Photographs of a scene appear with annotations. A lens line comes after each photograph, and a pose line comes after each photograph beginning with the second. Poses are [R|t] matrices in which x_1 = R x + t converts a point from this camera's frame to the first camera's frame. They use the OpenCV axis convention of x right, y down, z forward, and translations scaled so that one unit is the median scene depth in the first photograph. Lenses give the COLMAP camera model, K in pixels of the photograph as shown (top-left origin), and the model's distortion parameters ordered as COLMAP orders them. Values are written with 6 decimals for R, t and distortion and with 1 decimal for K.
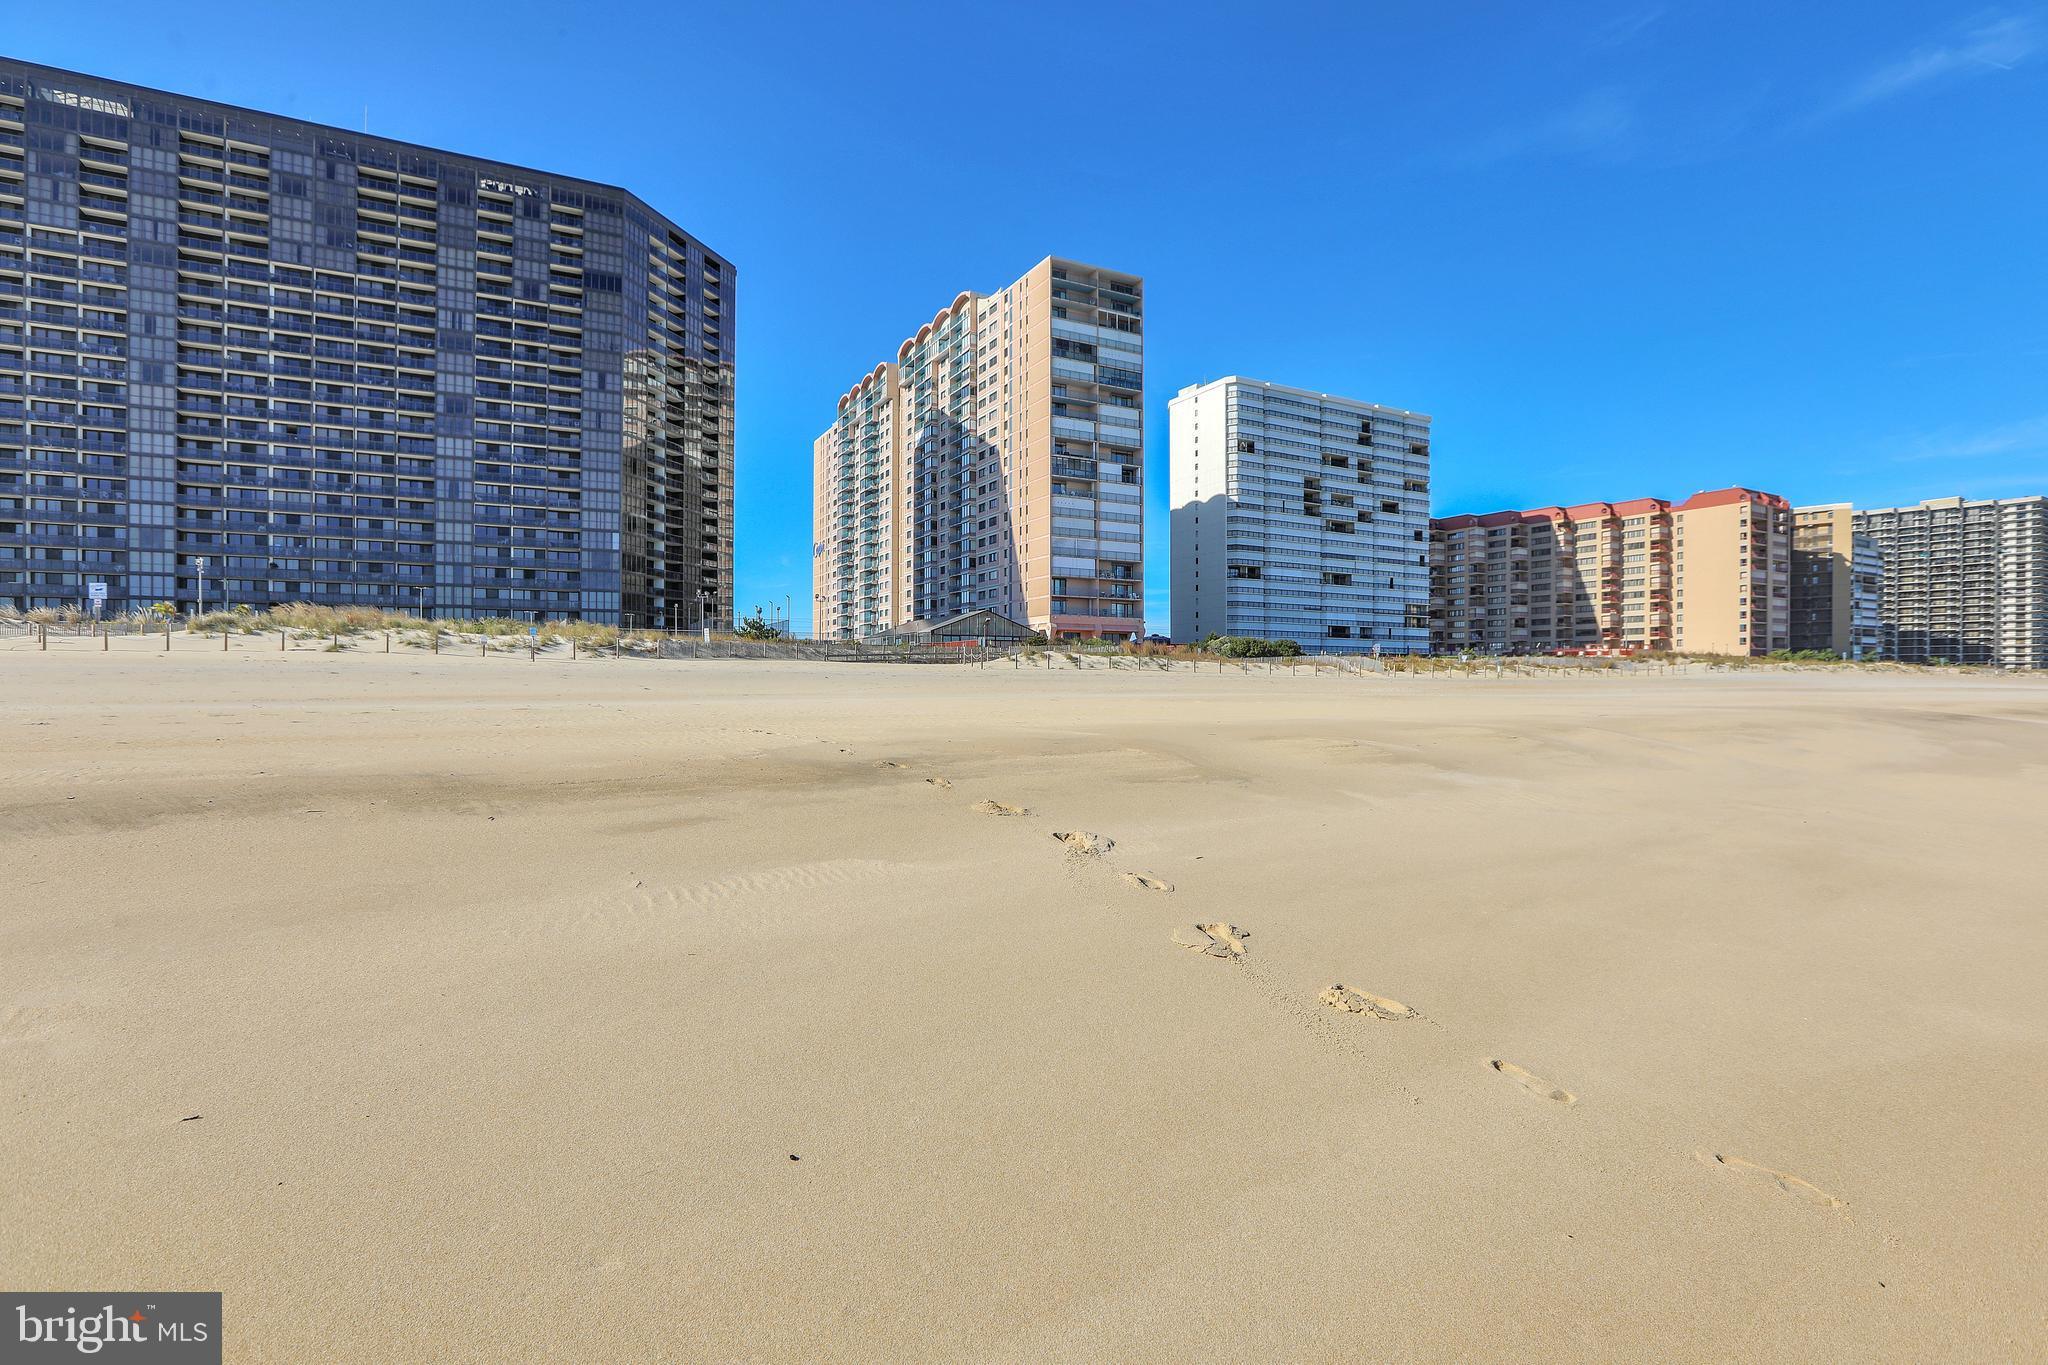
lens RADIAL K [[929.6, 0, 1036.9], [0, 929.6, 681.6], [0, 0, 1]] dist [-0.050833, 0.022452]
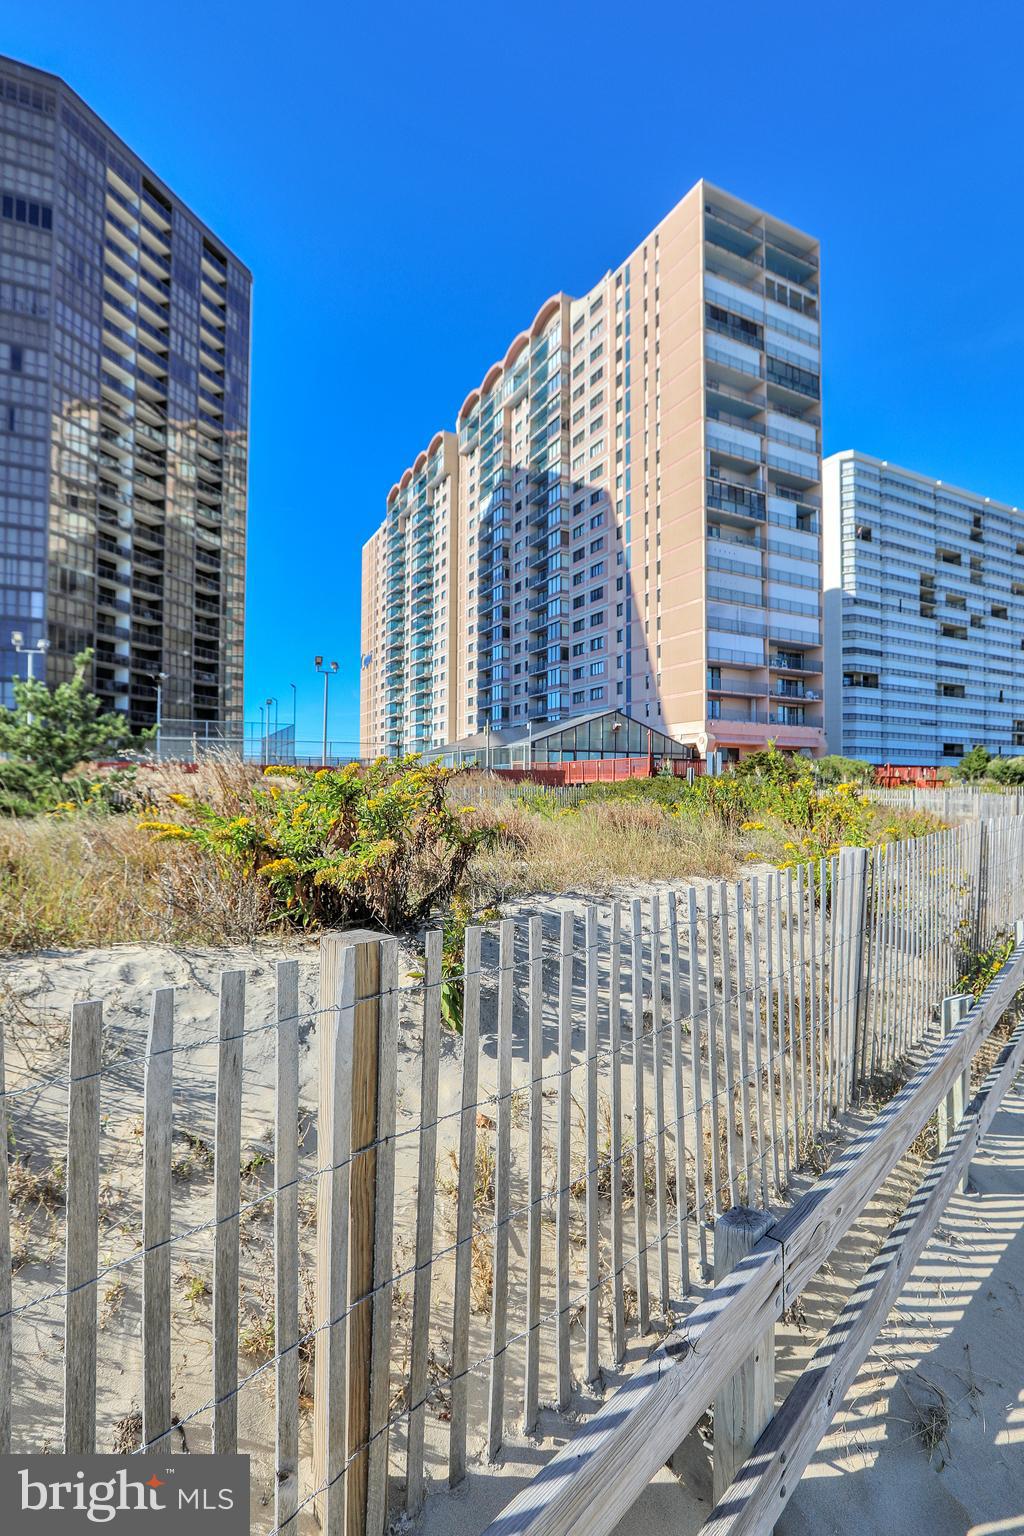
lens RADIAL K [[697.2, 0, 541.8], [0, 697.2, 778.3], [0, 0, 1]] dist [-0.050833, 0.022452]
pose [[0.999998, 0.001988, 0.000247, -0.070504], [-0.001984, 0.999862, -0.016500, -0.016119], [-0.000280, 0.016500, 0.999864, 0.363471]]
